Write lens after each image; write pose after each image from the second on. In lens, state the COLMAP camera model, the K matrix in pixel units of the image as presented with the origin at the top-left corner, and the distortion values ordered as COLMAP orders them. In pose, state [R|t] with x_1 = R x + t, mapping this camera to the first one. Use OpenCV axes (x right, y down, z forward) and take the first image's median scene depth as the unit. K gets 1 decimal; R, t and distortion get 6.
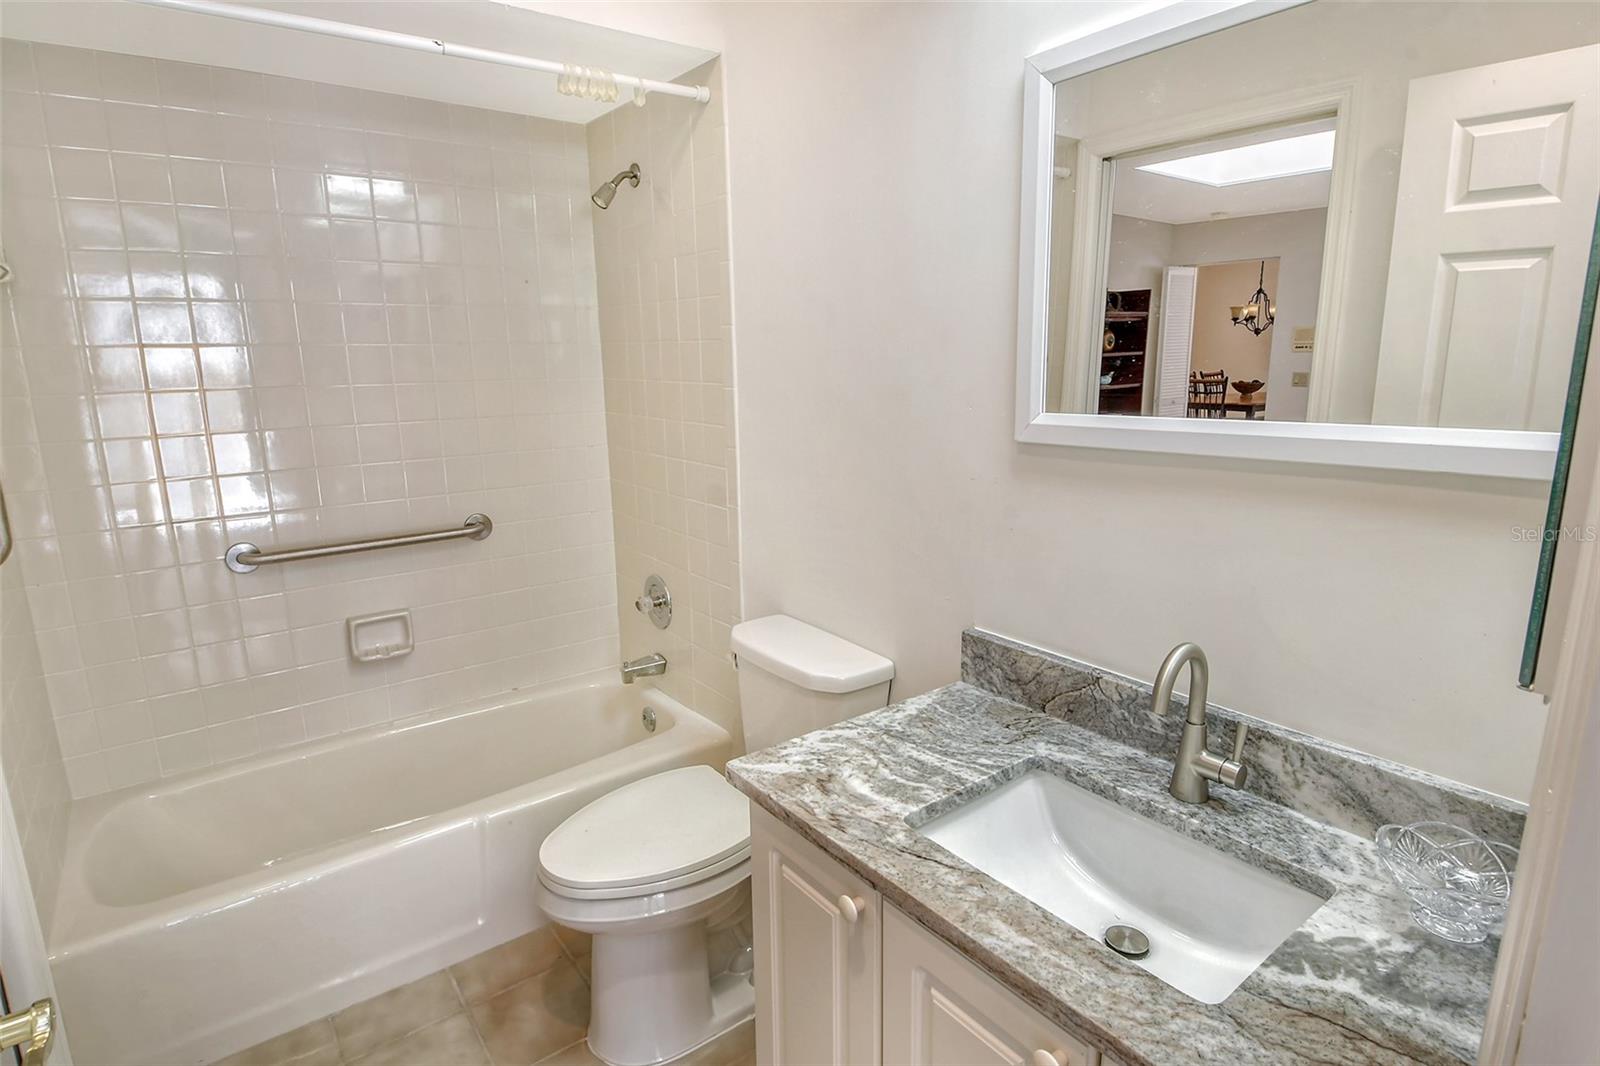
lens RADIAL K [[844.8, 0, 800.0], [0, 844.8, 533.0], [0, 0, 1]] dist [-0.000638, -0.000432]
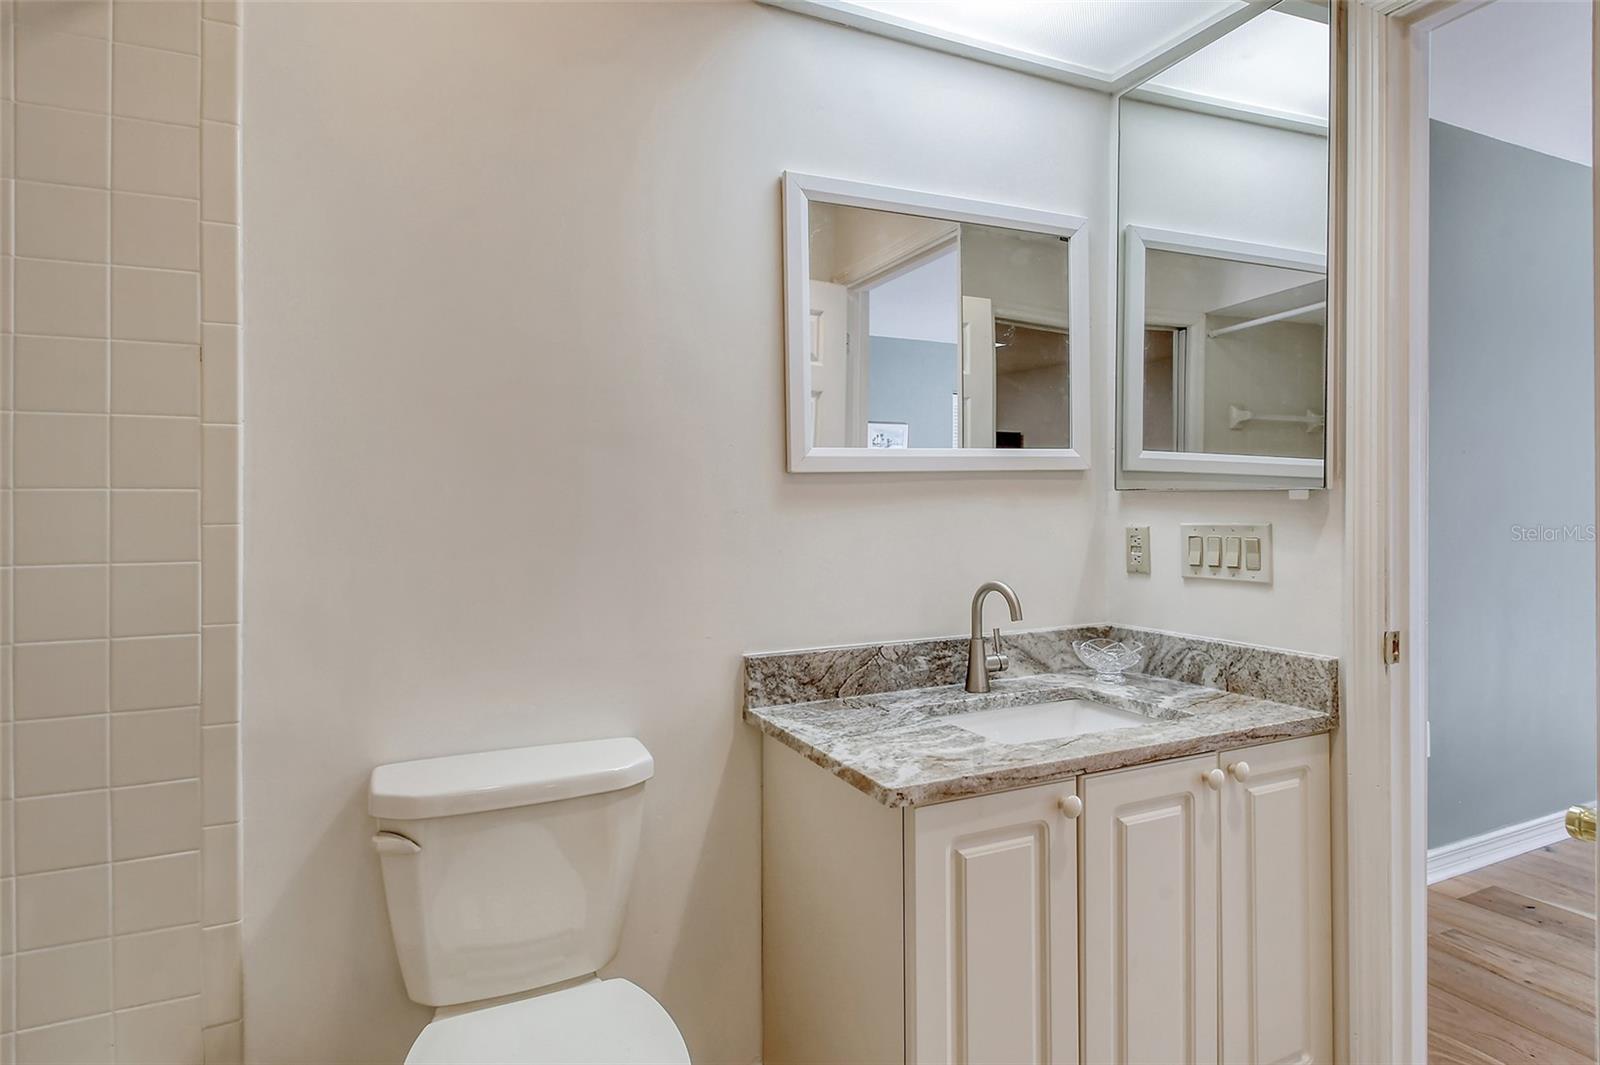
lens RADIAL K [[859.6, 0, 805.3], [0, 859.6, 504.0], [0, 0, 1]] dist [0.024288, -0.026131]
pose [[0.205349, 0.018560, 0.978513, -0.977161], [0.210490, 0.975585, -0.062678, 0.015277], [-0.955785, 0.218838, 0.196429, 0.811750]]
